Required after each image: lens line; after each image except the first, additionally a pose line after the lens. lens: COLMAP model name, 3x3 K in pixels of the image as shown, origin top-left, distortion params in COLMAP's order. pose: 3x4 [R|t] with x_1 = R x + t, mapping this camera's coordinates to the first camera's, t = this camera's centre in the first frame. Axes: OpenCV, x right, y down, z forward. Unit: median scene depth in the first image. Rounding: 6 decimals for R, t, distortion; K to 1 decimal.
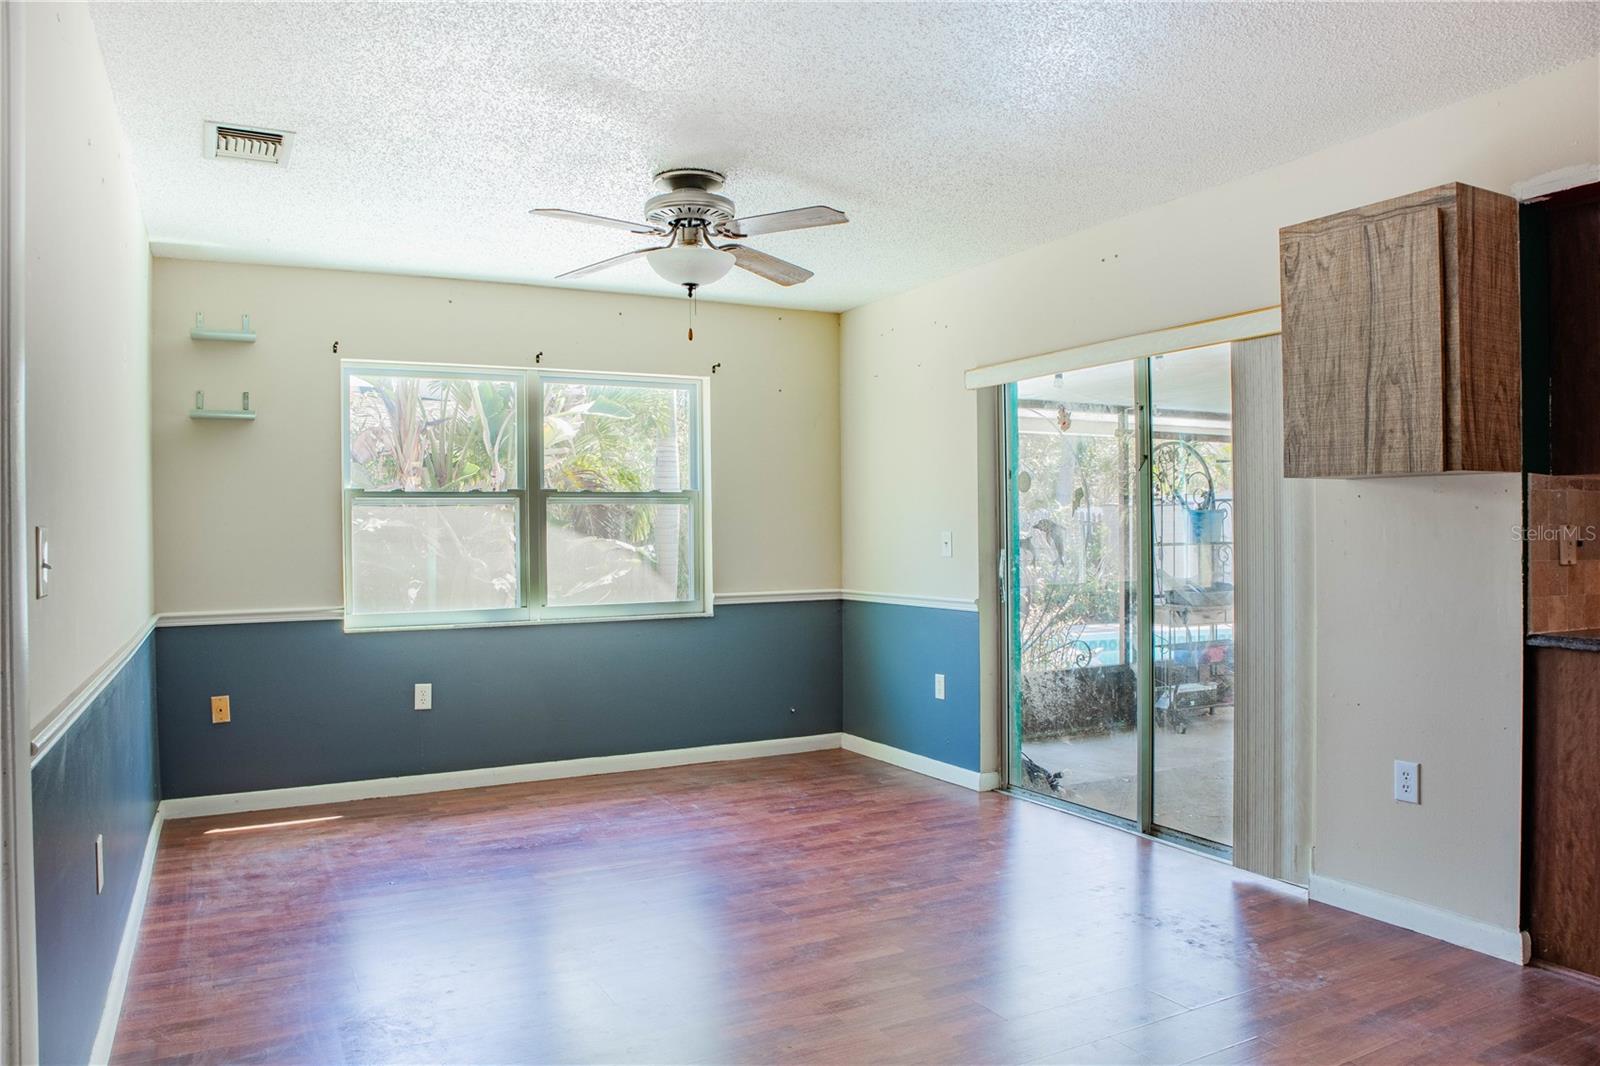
lens RADIAL K [[1102.6, 0, 804.5], [0, 1102.6, 533.8], [0, 0, 1]] dist [-0.132871, 0.085913]
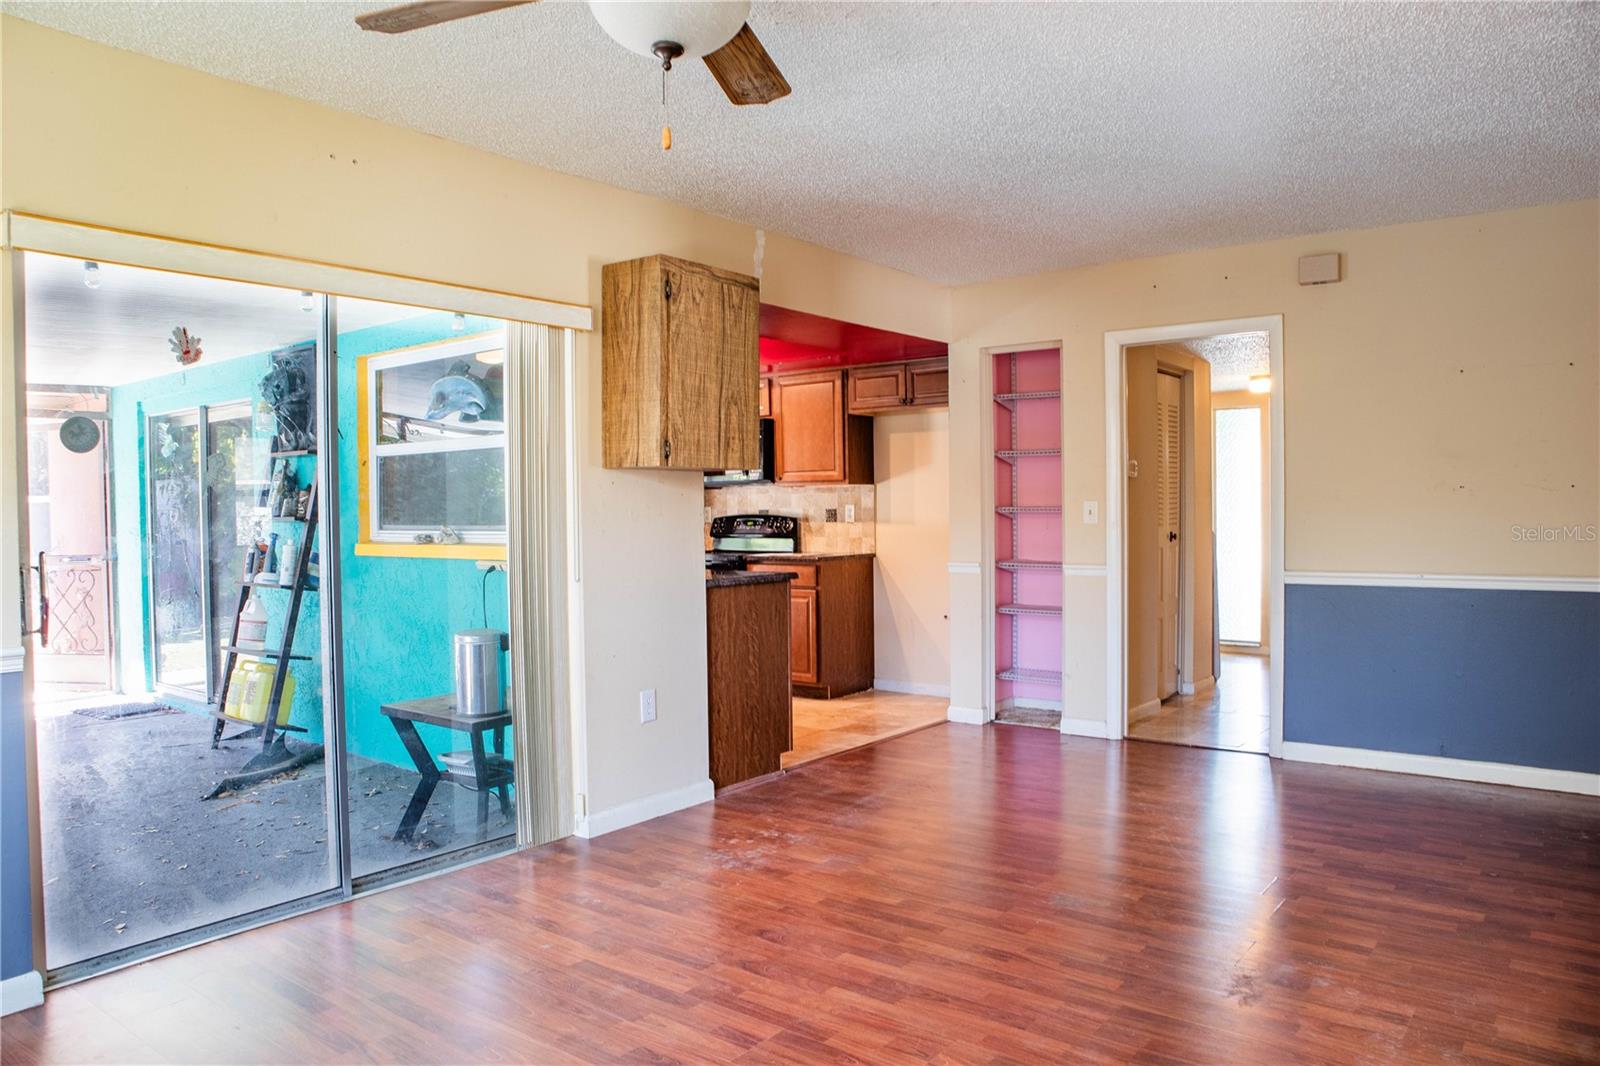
lens RADIAL K [[1102.6, 0, 804.5], [0, 1102.6, 533.8], [0, 0, 1]] dist [-0.132871, 0.085913]
pose [[-0.401850, -0.008725, 0.915664, -0.789643], [0.018084, 0.999684, 0.017462, 0.004675], [-0.915527, 0.023576, -0.401565, 1.472104]]
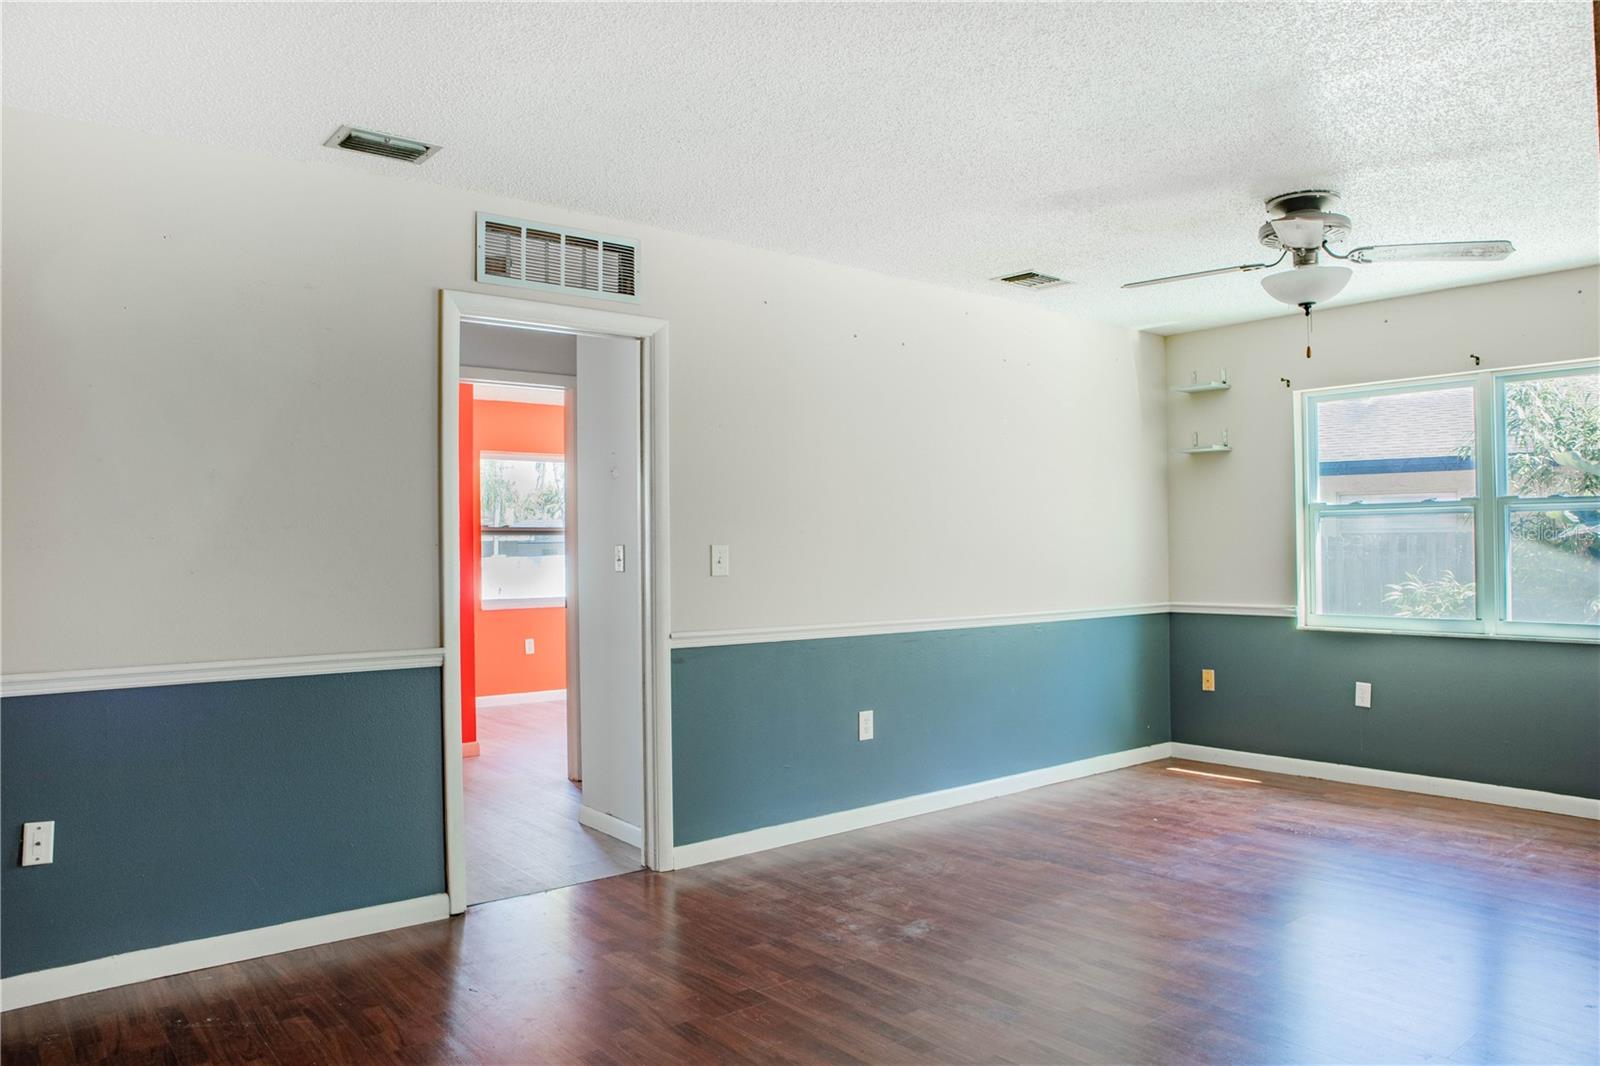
lens RADIAL K [[1102.6, 0, 804.5], [0, 1102.6, 533.8], [0, 0, 1]] dist [-0.132871, 0.085913]
pose [[0.191019, -0.003808, -0.981579, 1.005247], [0.002375, 0.999991, -0.003417, -0.012016], [0.981583, -0.001679, 0.191026, 0.438188]]
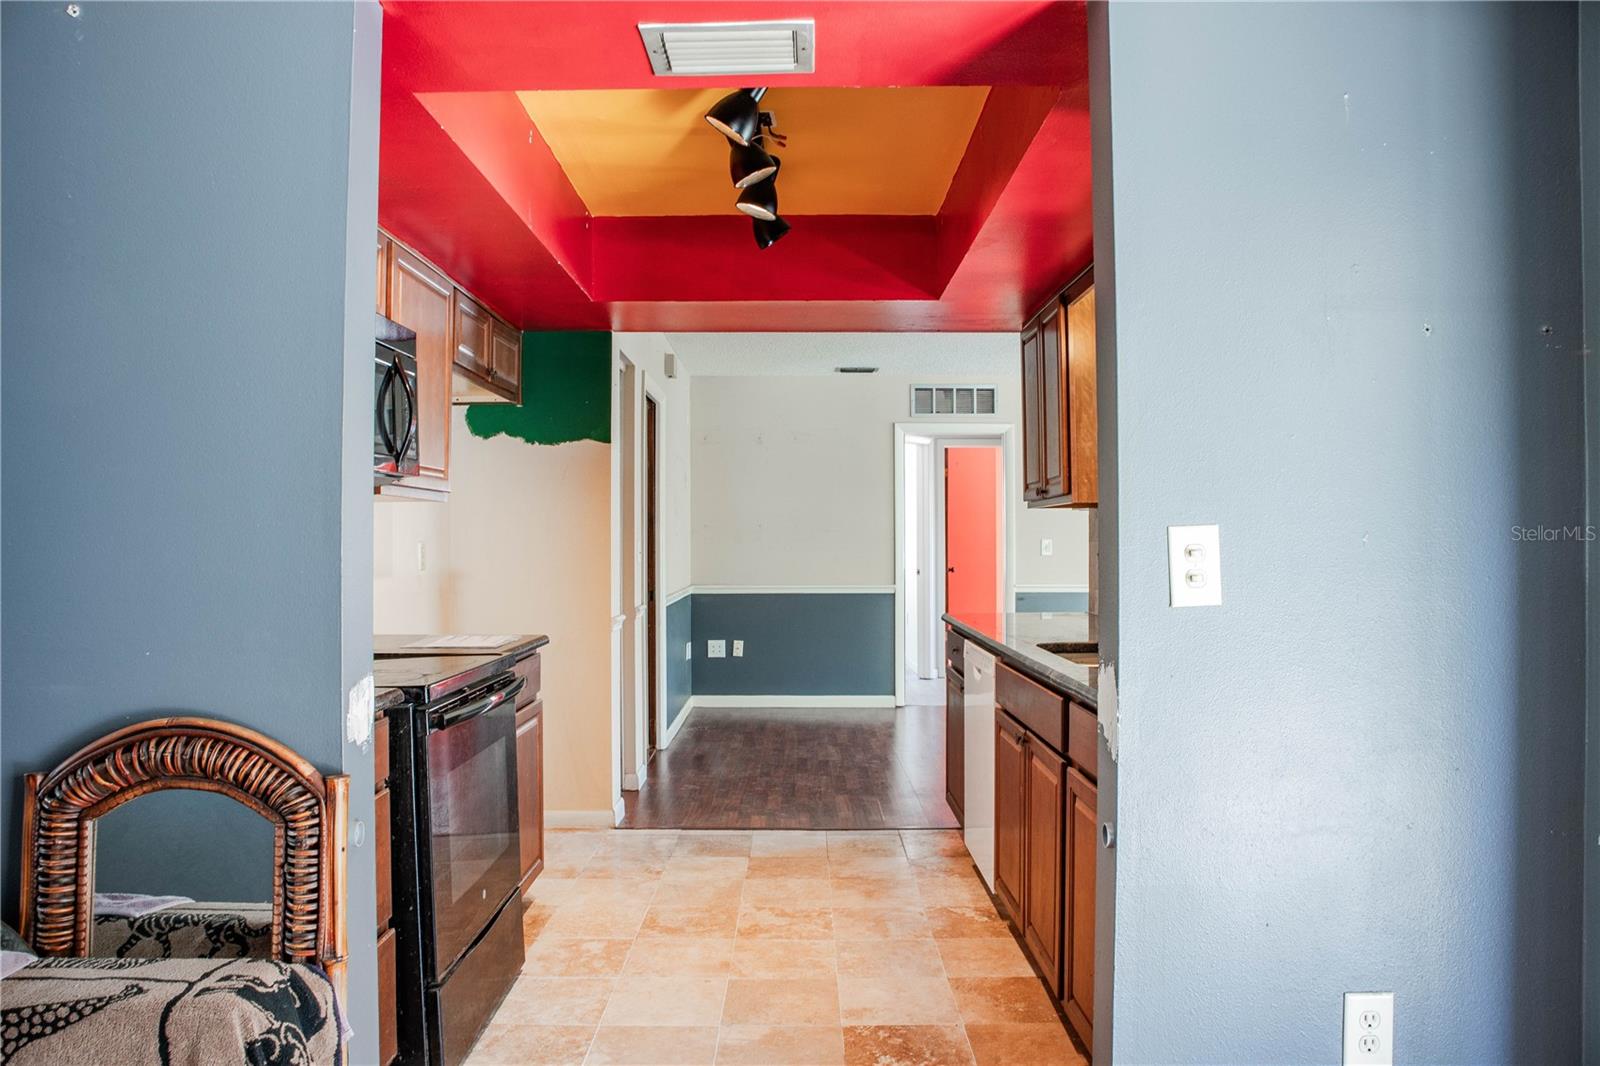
lens RADIAL K [[1102.6, 0, 804.5], [0, 1102.6, 533.8], [0, 0, 1]] dist [-0.132871, 0.085913]
pose [[-0.474090, 0.002191, -0.880474, 2.244476], [0.001867, 0.999997, 0.001483, -0.021419], [0.880474, -0.000941, -0.474093, 1.364278]]
